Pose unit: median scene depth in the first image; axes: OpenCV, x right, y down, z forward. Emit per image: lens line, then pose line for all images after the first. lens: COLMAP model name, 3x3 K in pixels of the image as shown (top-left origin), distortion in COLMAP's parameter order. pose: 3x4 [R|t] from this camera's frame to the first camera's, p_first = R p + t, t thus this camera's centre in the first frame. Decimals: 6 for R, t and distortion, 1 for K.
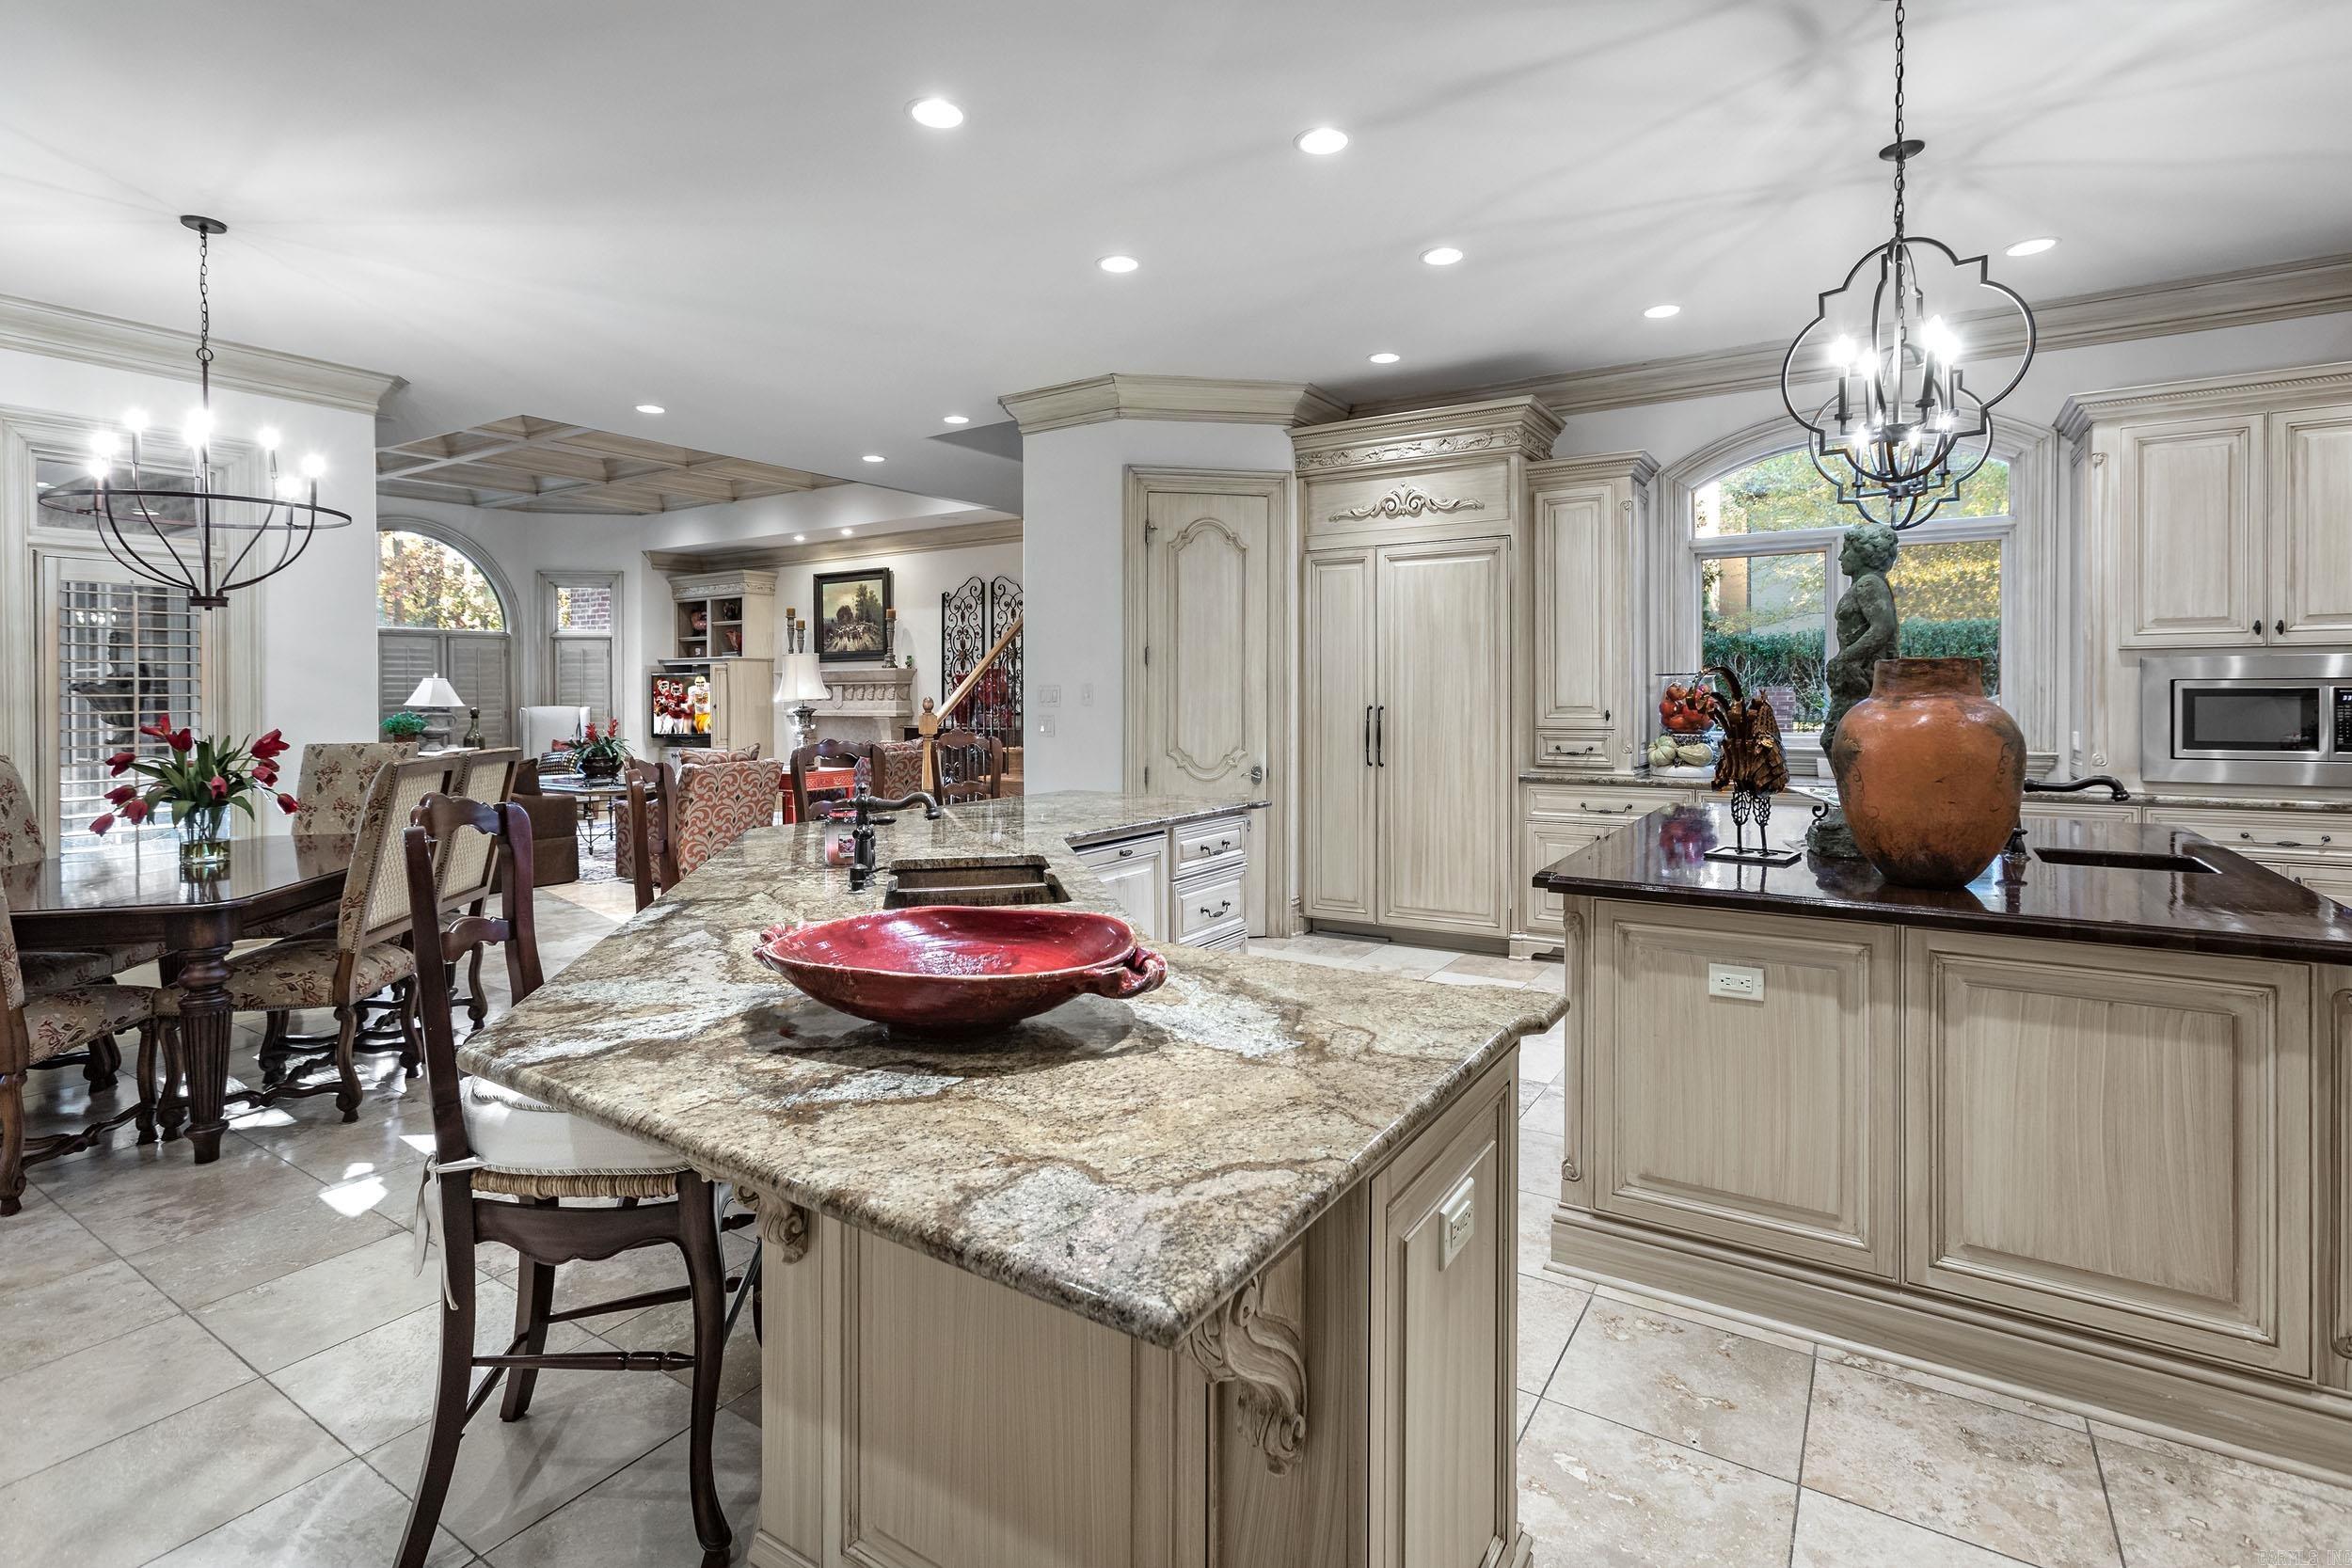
lens RADIAL K [[1164.6, 0, 1189.2], [0, 1164.6, 690.6], [0, 0, 1]] dist [0.013878, 0.001728]
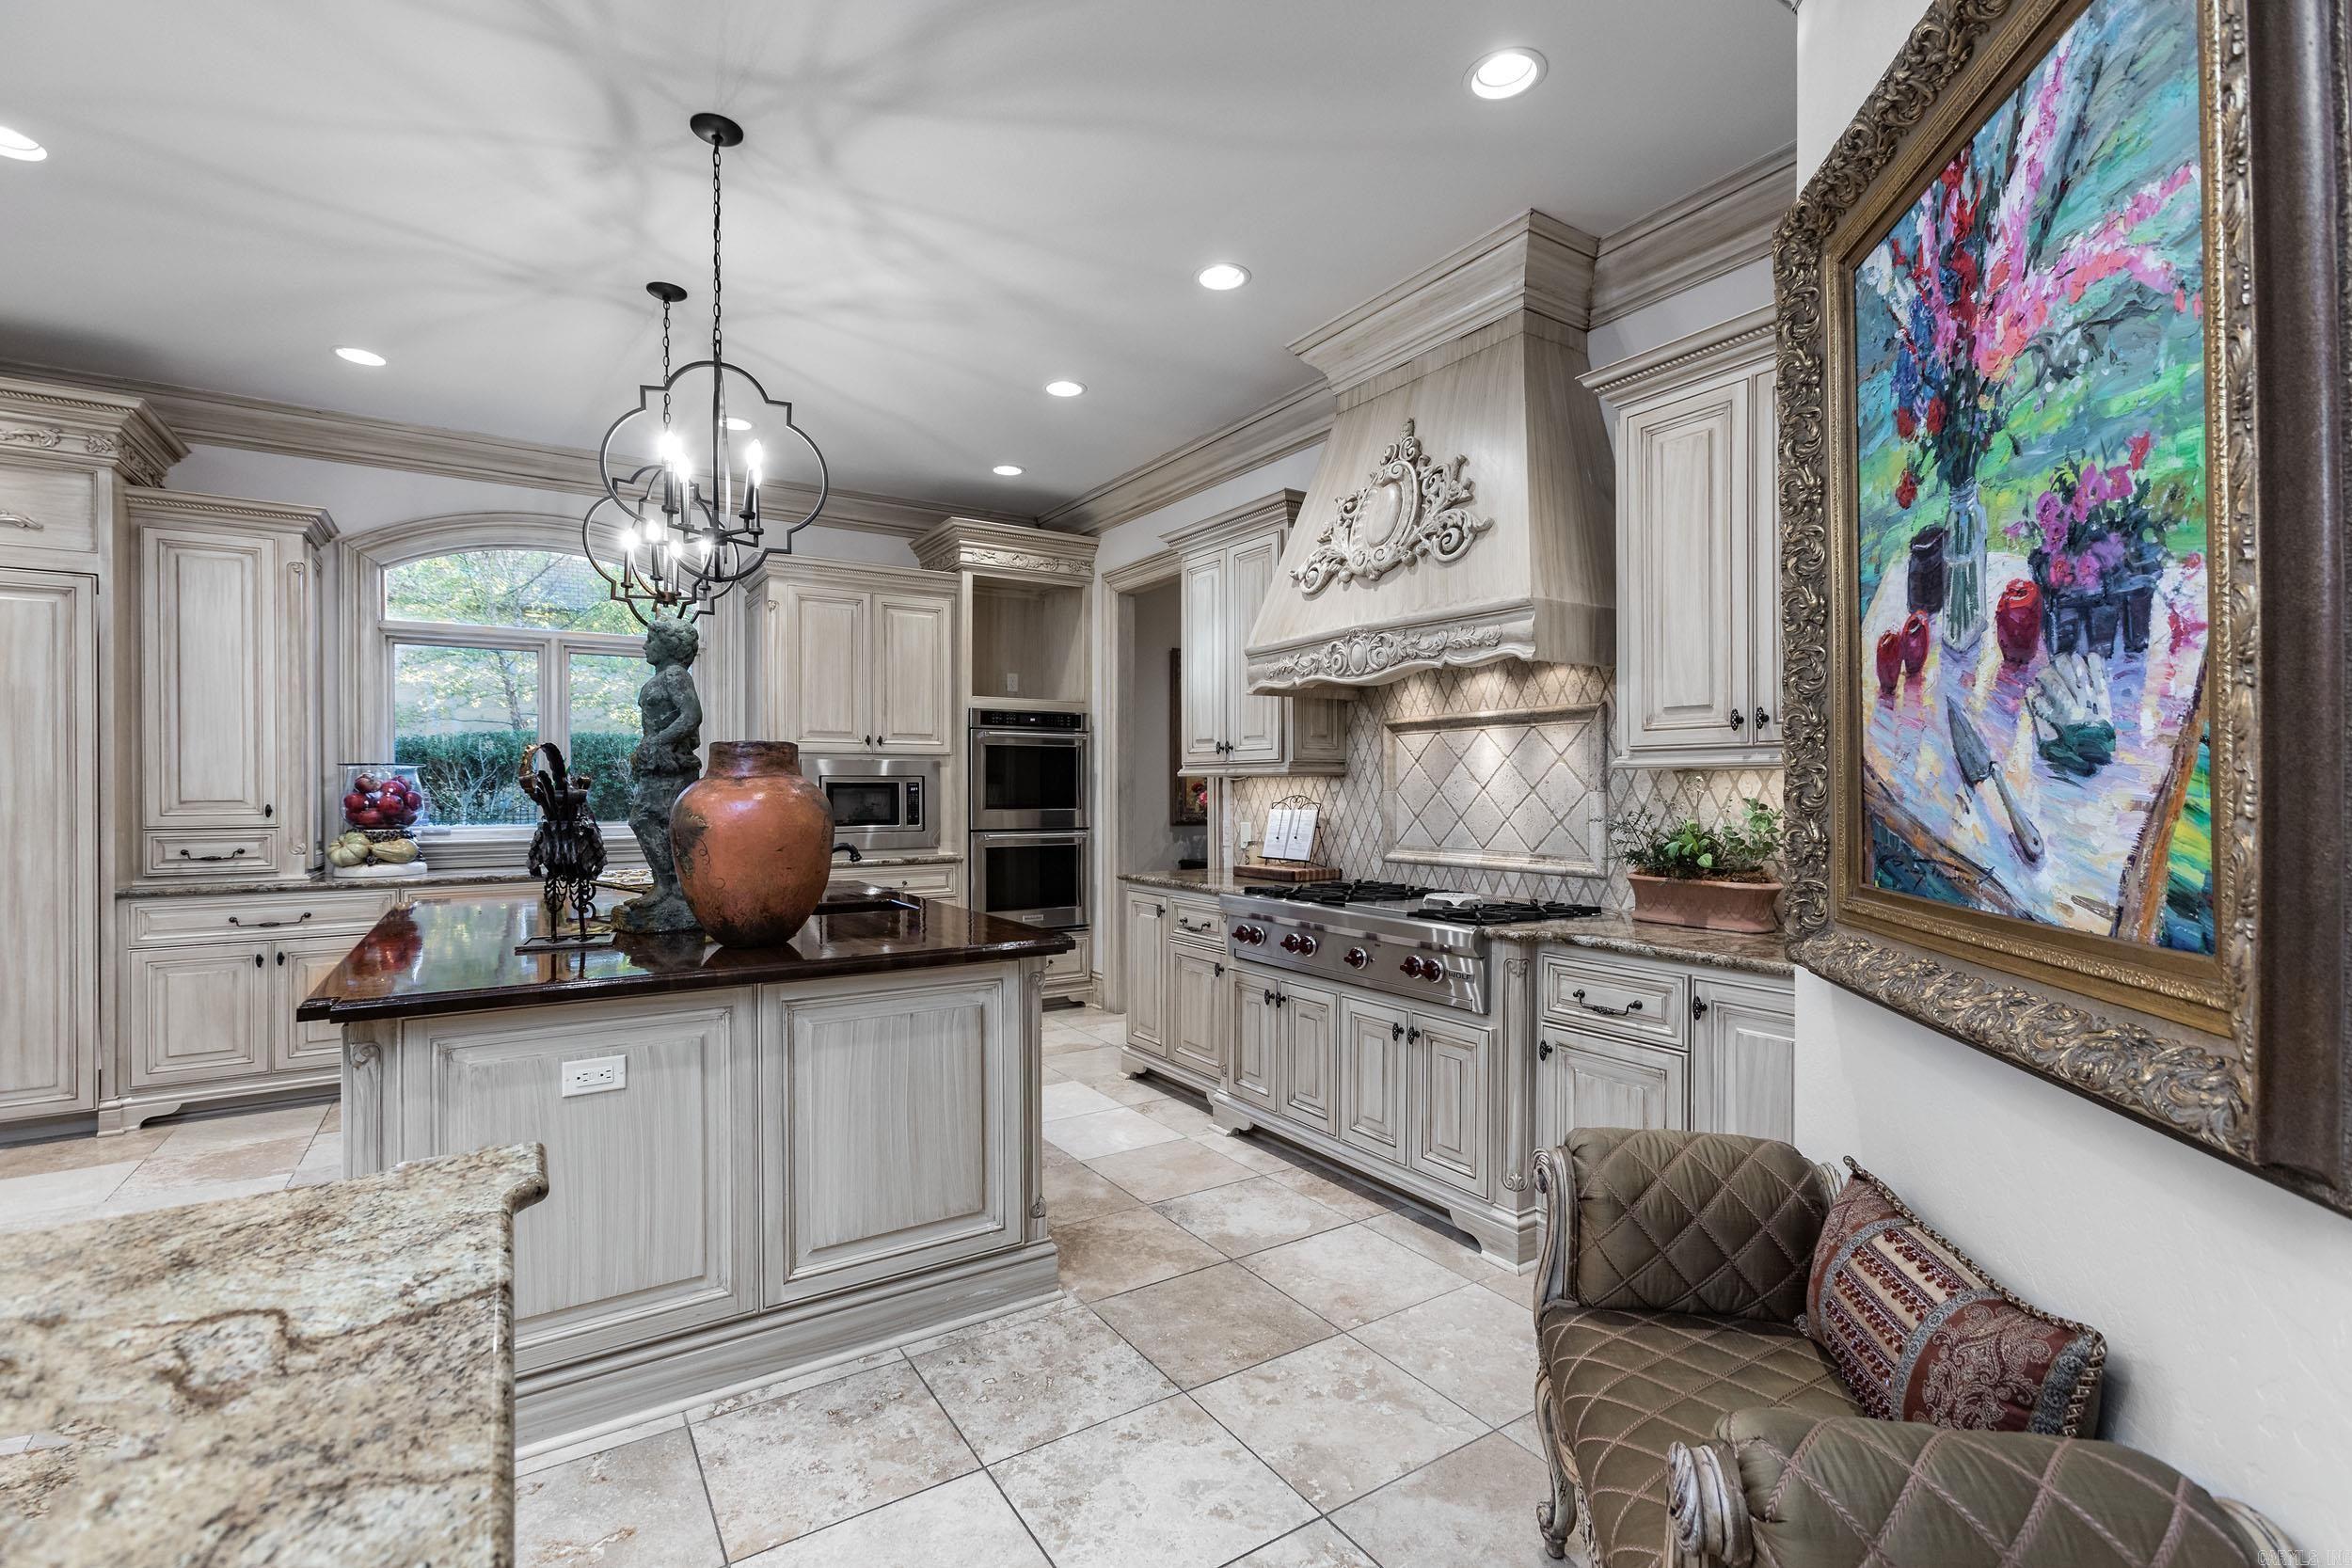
lens RADIAL K [[991.7, 0, 1196.3], [0, 991.7, 793.9], [0, 0, 1]] dist [0.002501, 0.001950]
pose [[0.407279, 0.002795, 0.913300, -0.044568], [-0.002112, 0.999996, -0.002118, 0.015716], [-0.913301, -0.001066, 0.407283, 0.158259]]
